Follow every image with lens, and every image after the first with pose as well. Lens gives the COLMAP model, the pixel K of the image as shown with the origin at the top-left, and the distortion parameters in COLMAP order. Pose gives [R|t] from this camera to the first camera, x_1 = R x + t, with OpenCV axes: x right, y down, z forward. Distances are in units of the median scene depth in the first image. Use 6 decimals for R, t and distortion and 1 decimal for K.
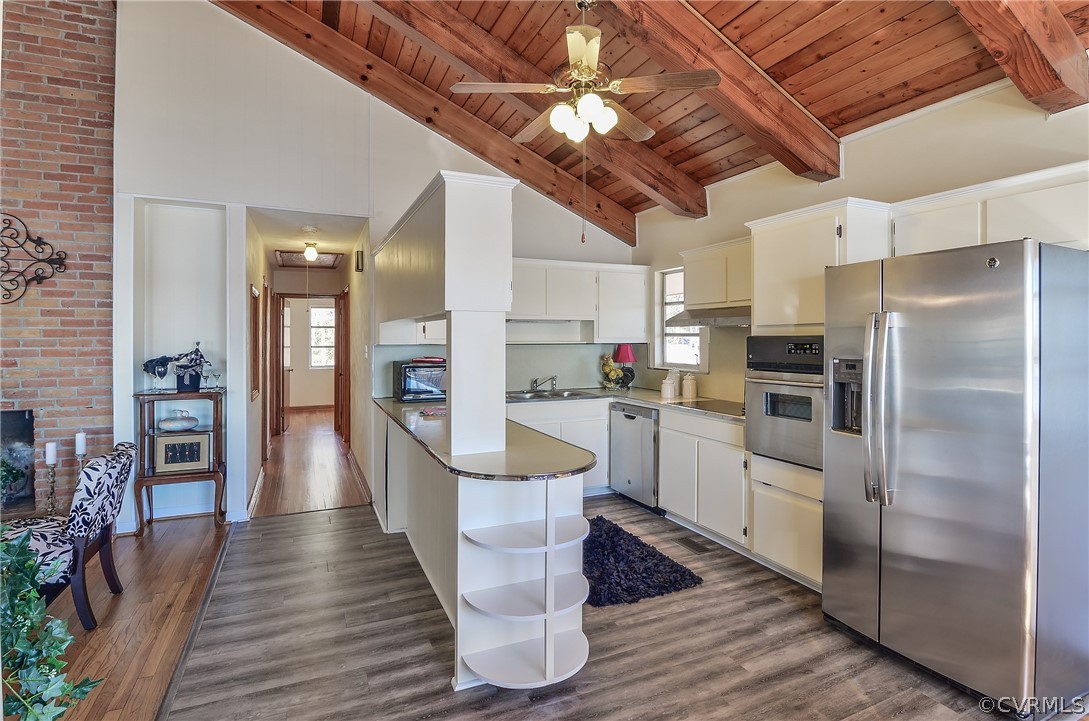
lens RADIAL K [[540.2, 0, 540.9], [0, 540.2, 343.4], [0, 0, 1]] dist [-0.014365, -0.000943]
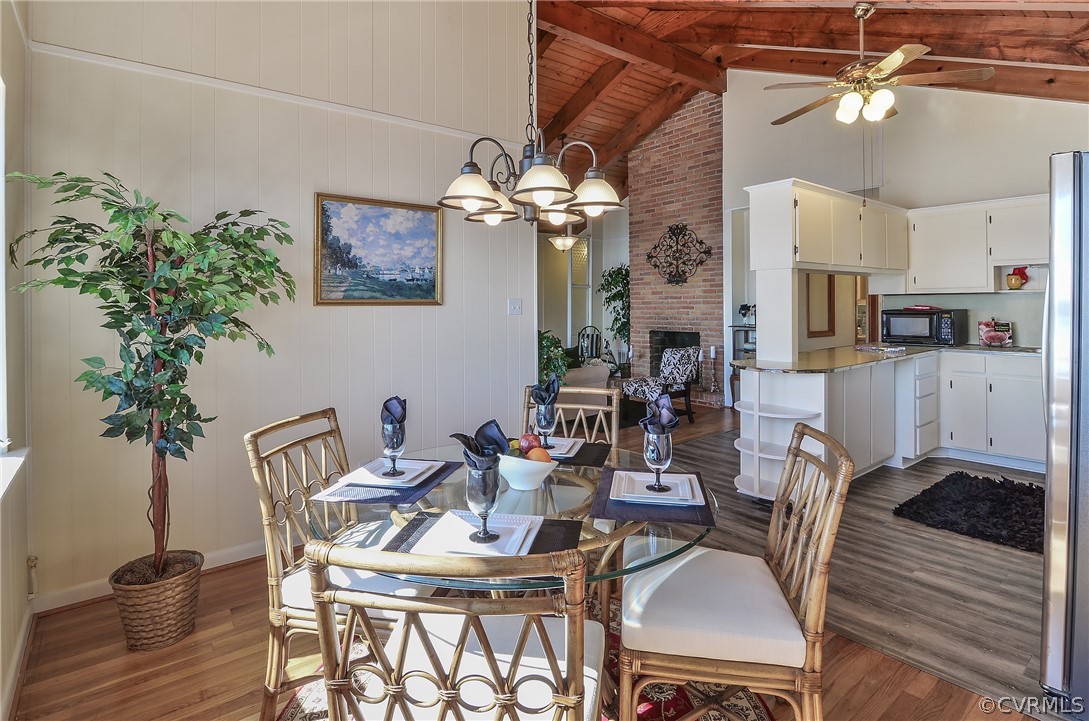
lens RADIAL K [[540.2, 0, 540.9], [0, 540.2, 343.4], [0, 0, 1]] dist [-0.014365, -0.000943]
pose [[0.251525, 0.070875, -0.965252, 0.775092], [-0.002441, 0.997358, 0.072597, 0.026716], [0.967848, -0.015904, 0.251034, -0.025864]]
